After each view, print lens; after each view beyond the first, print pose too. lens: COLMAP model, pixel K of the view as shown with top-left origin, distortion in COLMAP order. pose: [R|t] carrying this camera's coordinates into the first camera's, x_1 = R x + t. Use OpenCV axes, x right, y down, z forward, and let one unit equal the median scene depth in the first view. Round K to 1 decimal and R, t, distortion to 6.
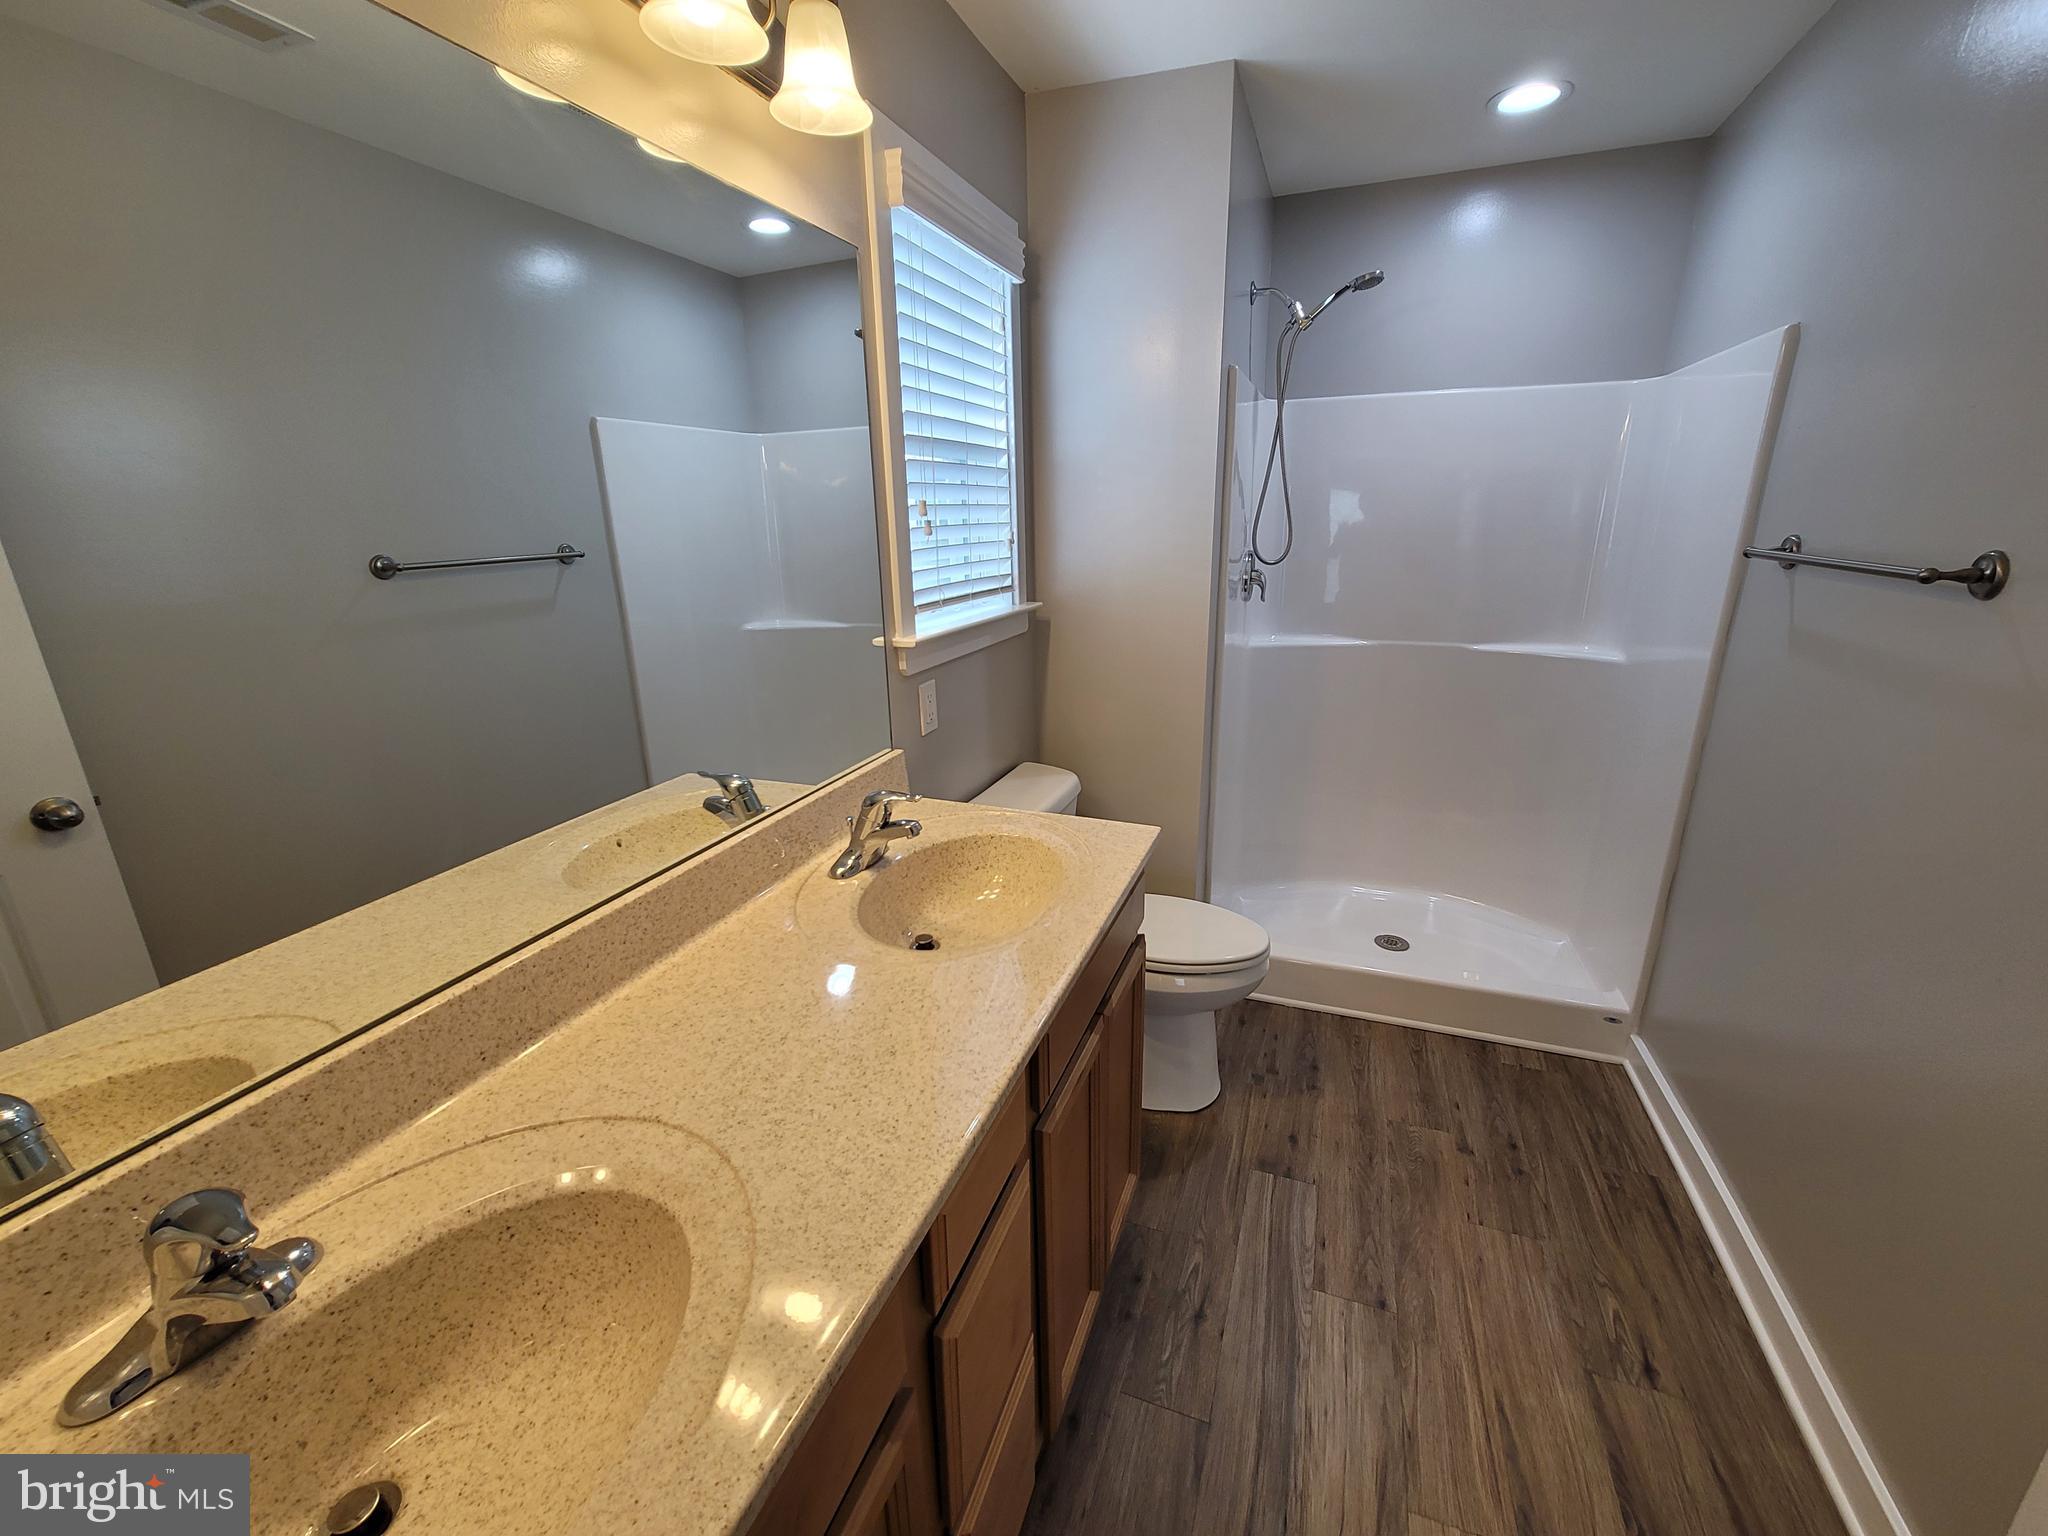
lens RADIAL K [[831.4, 0, 1027.3], [0, 831.4, 767.4], [0, 0, 1]] dist [-0.003602, 0.000367]
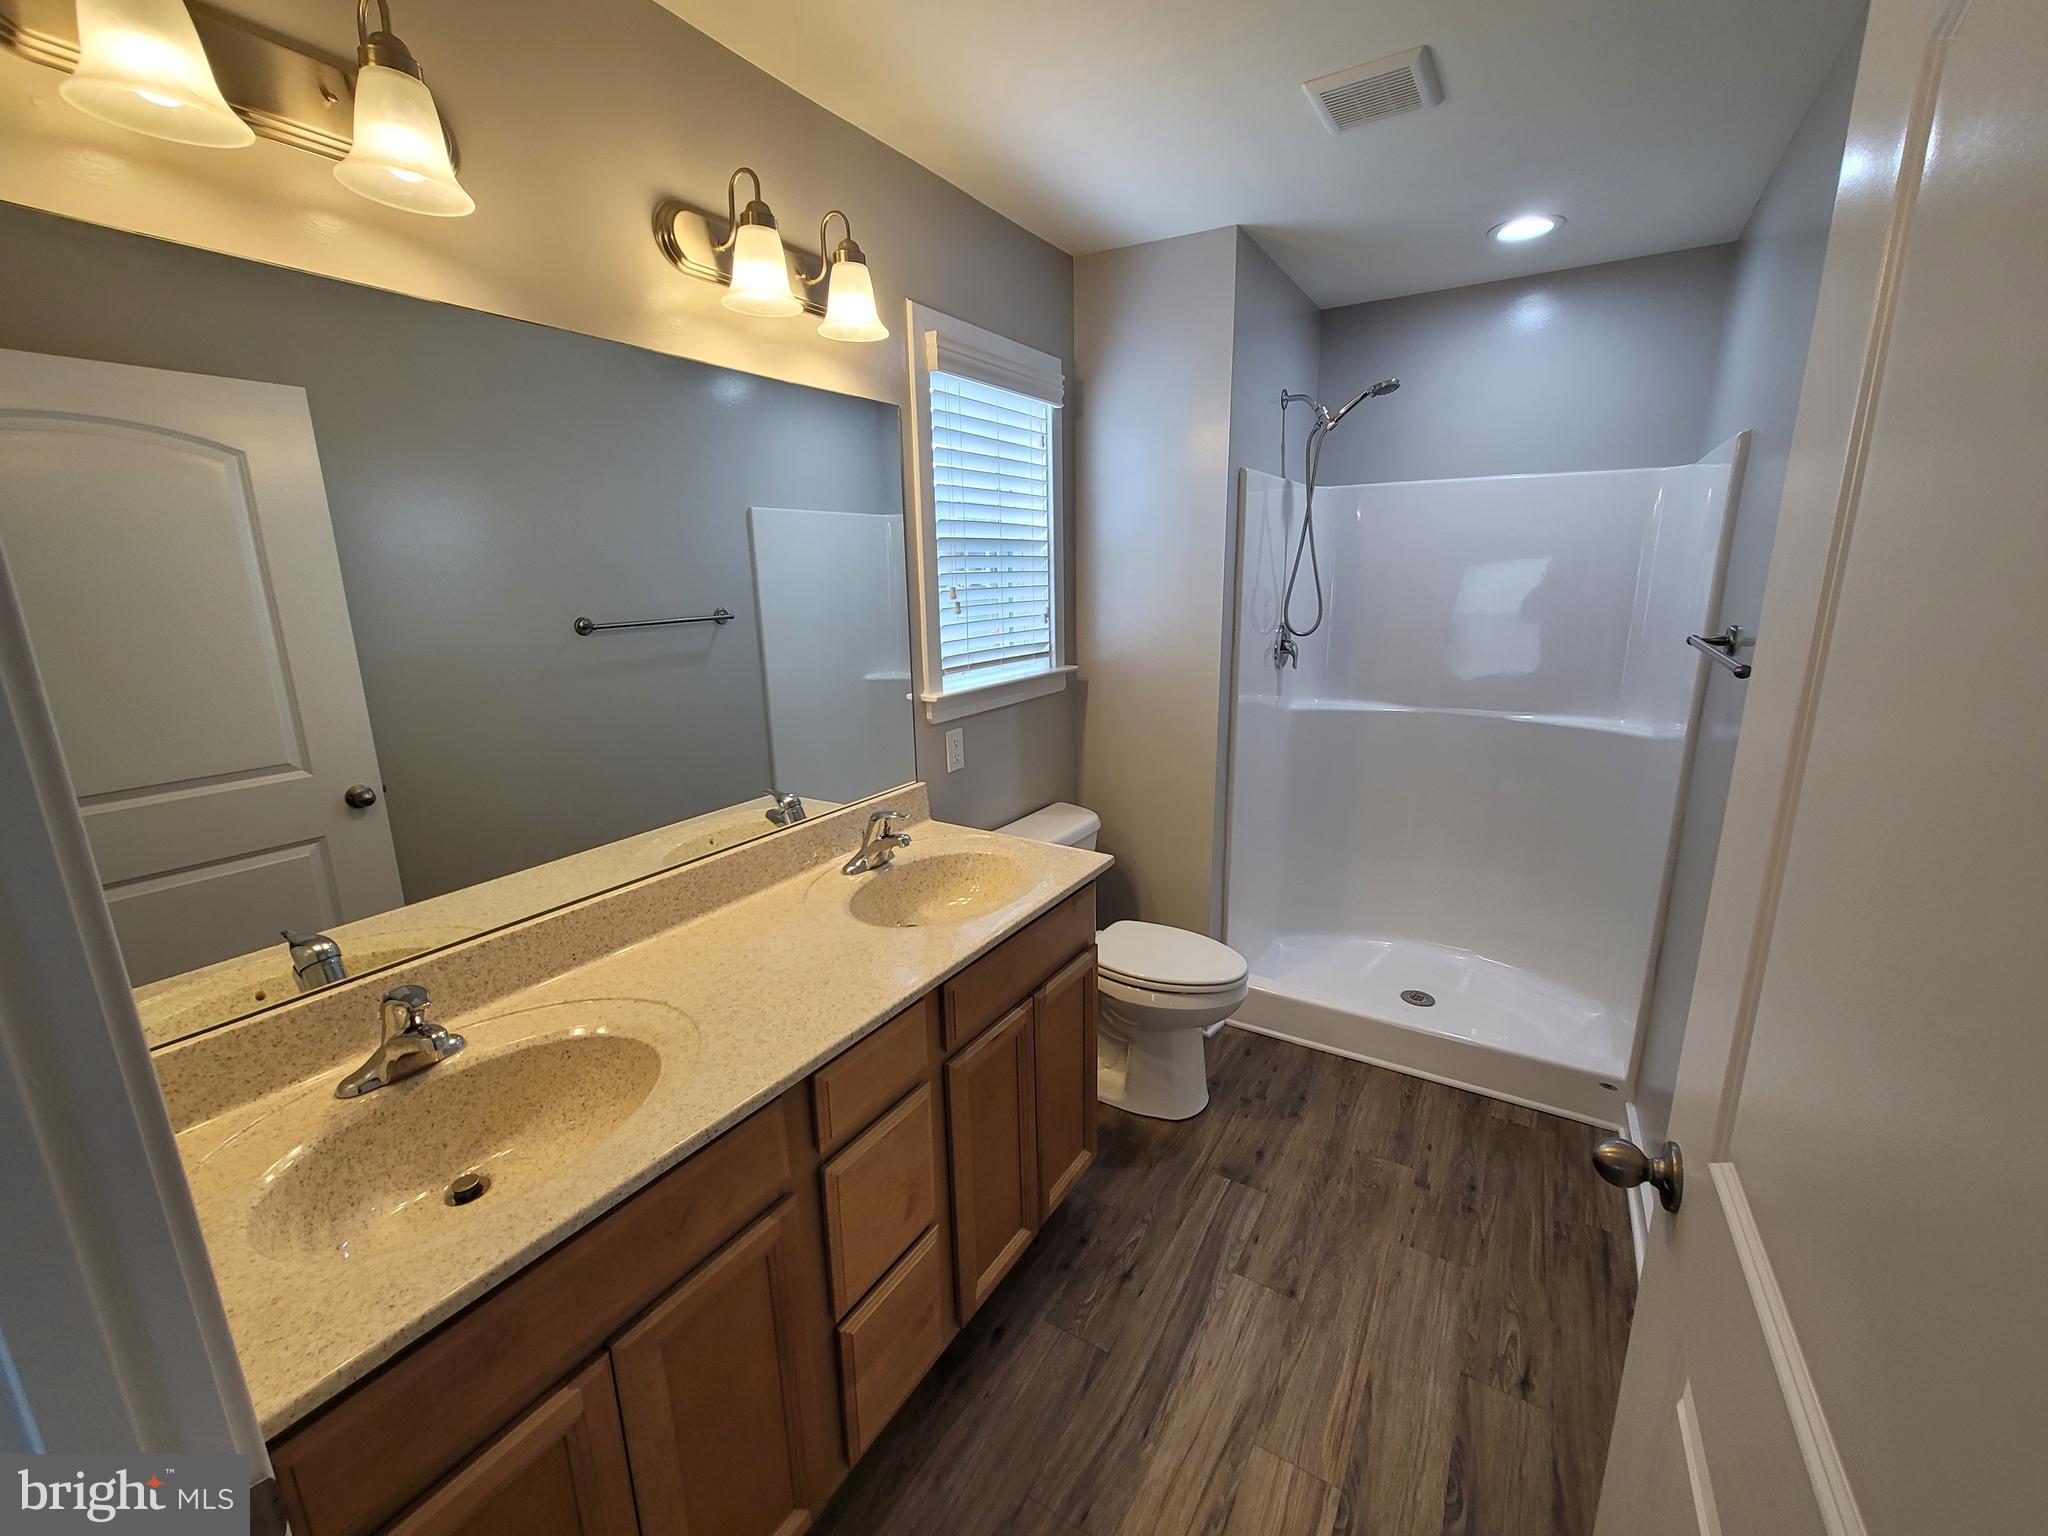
lens RADIAL K [[826.2, 0, 1024.0], [0, 826.2, 768.0], [0, 0, 1]] dist [0.002026, -0.010082]
pose [[0.981194, 0.048185, -0.186912, 0.236972], [-0.058933, 0.996887, -0.052375, 0.014082], [0.183806, 0.062405, 0.980980, -0.206307]]
